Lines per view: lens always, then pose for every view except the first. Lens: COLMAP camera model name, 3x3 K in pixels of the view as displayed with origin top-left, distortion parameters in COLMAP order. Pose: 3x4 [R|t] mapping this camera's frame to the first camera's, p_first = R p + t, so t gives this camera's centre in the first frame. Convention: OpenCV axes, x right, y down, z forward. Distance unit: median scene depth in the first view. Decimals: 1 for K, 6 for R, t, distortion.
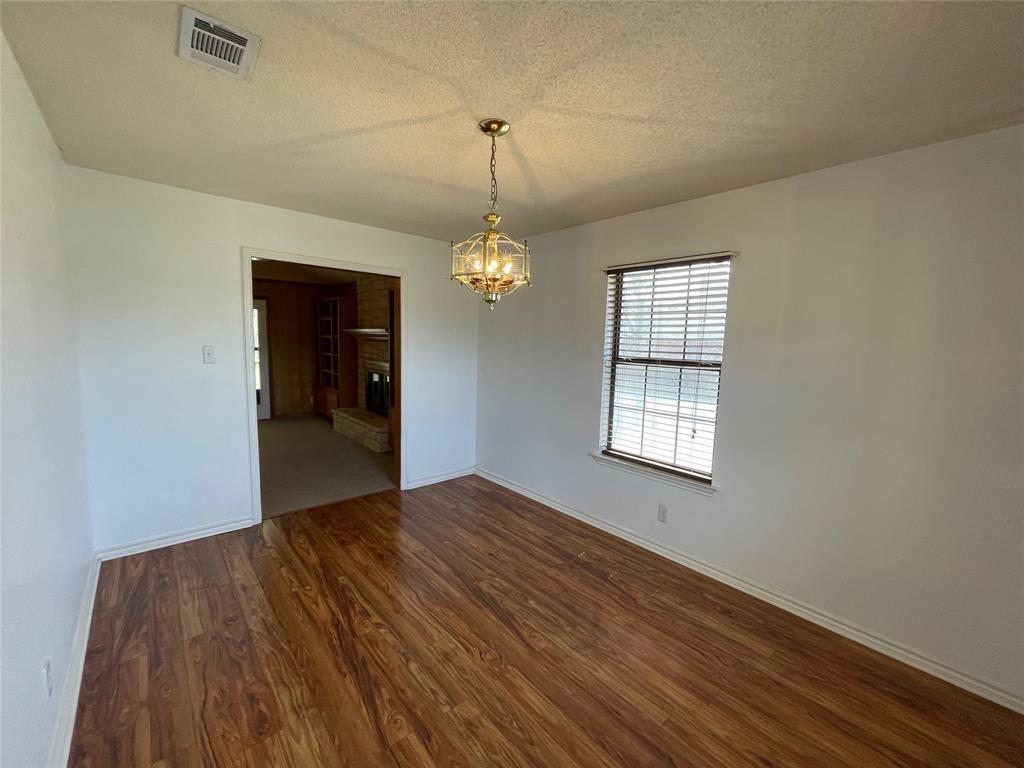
lens RADIAL K [[413.9, 0, 509.5], [0, 413.9, 384.0], [0, 0, 1]] dist [0.001002, -0.000965]
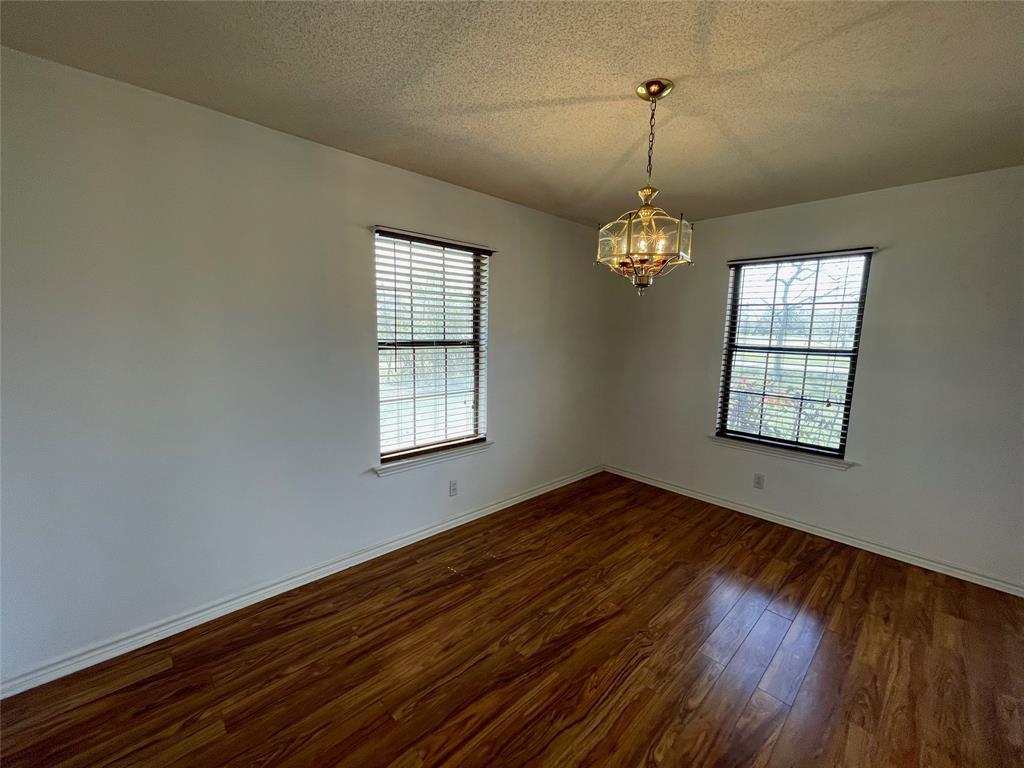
lens RADIAL K [[413.9, 0, 509.5], [0, 413.9, 384.0], [0, 0, 1]] dist [0.001002, -0.000965]
pose [[-0.028721, -0.161164, 0.986510, -0.682191], [0.090869, 0.982409, 0.163140, -0.112525], [-0.995449, 0.094329, -0.013571, 0.930991]]
